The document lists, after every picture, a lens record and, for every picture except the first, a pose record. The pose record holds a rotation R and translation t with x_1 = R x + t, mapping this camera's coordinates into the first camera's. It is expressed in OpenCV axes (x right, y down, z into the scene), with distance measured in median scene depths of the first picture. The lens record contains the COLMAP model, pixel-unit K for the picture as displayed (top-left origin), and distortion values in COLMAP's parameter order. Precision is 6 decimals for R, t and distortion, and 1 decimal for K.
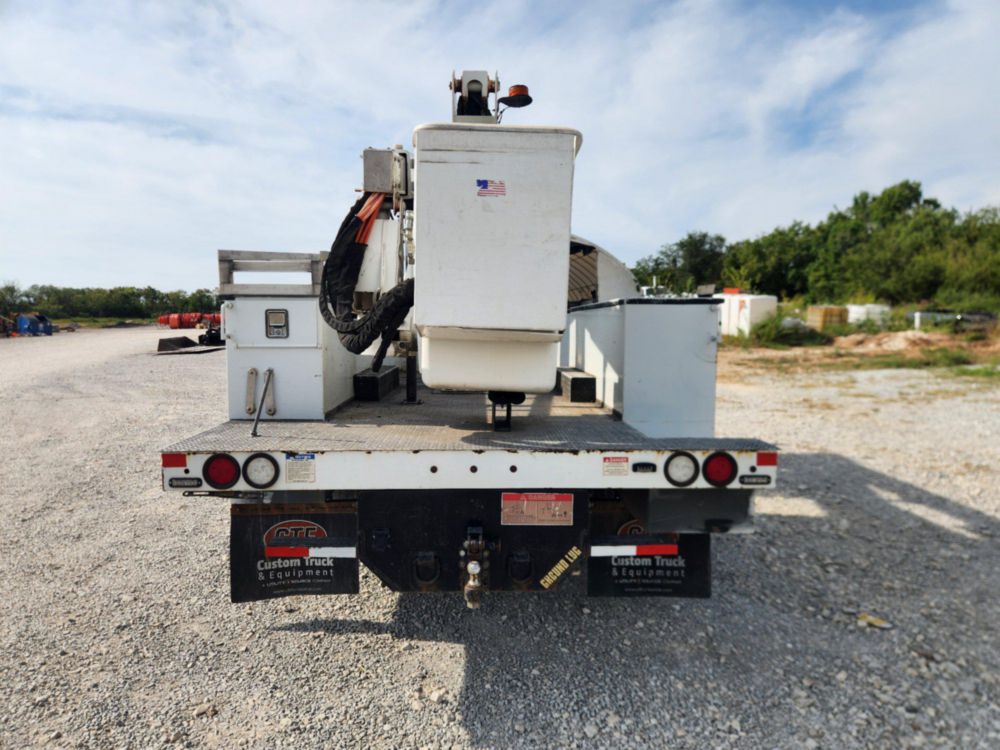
lens RADIAL K [[673.6, 0, 500.9], [0, 673.6, 367.6], [0, 0, 1]] dist [0.068122, -0.059892]
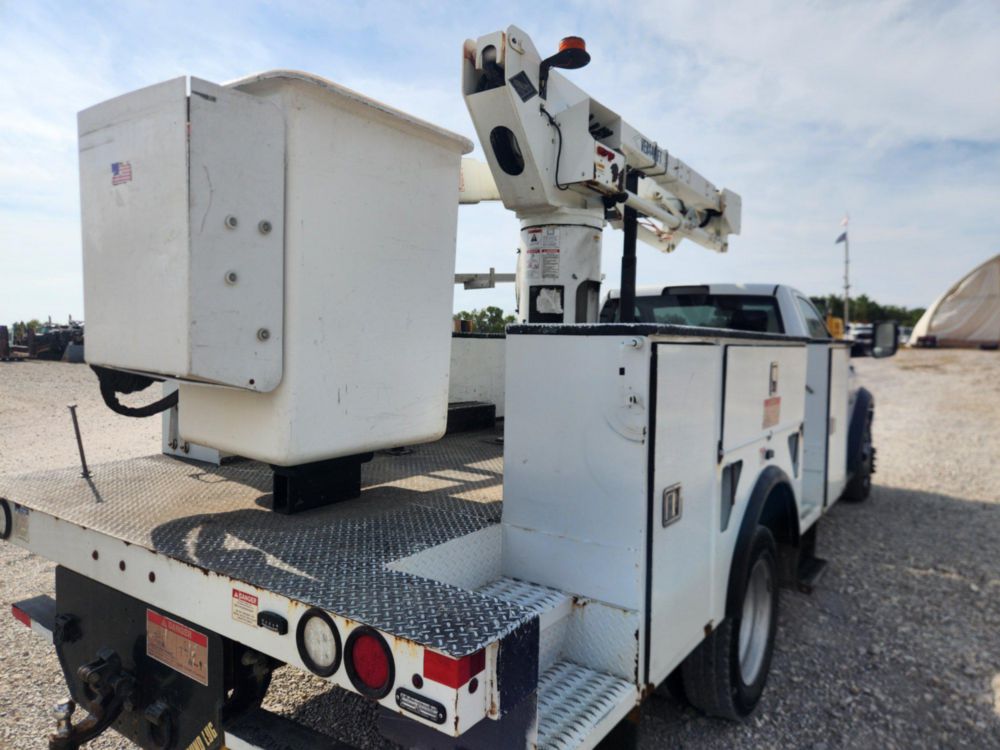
lens RADIAL K [[673.6, 0, 498.0], [0, 673.6, 360.7], [0, 0, 1]] dist [0.068122, -0.059892]
pose [[0.803557, 0.025426, -0.594684, 0.697474], [-0.053850, 0.998096, -0.030090, -0.064977], [0.592787, 0.056203, 0.803396, 0.634675]]
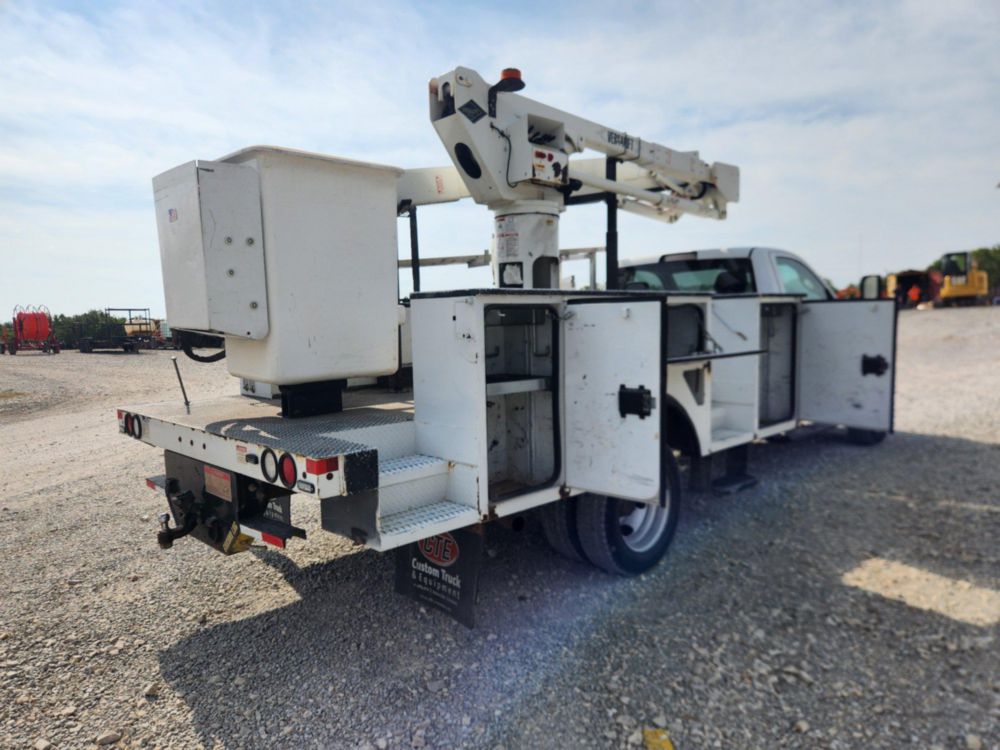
lens RADIAL K [[673.6, 0, 493.0], [0, 673.6, 380.6], [0, 0, 1]] dist [0.068122, -0.059892]
pose [[0.674654, 0.044619, -0.736784, 1.238728], [-0.021701, 0.998939, 0.040624, -0.026279], [0.737815, -0.011418, 0.674906, 0.558649]]
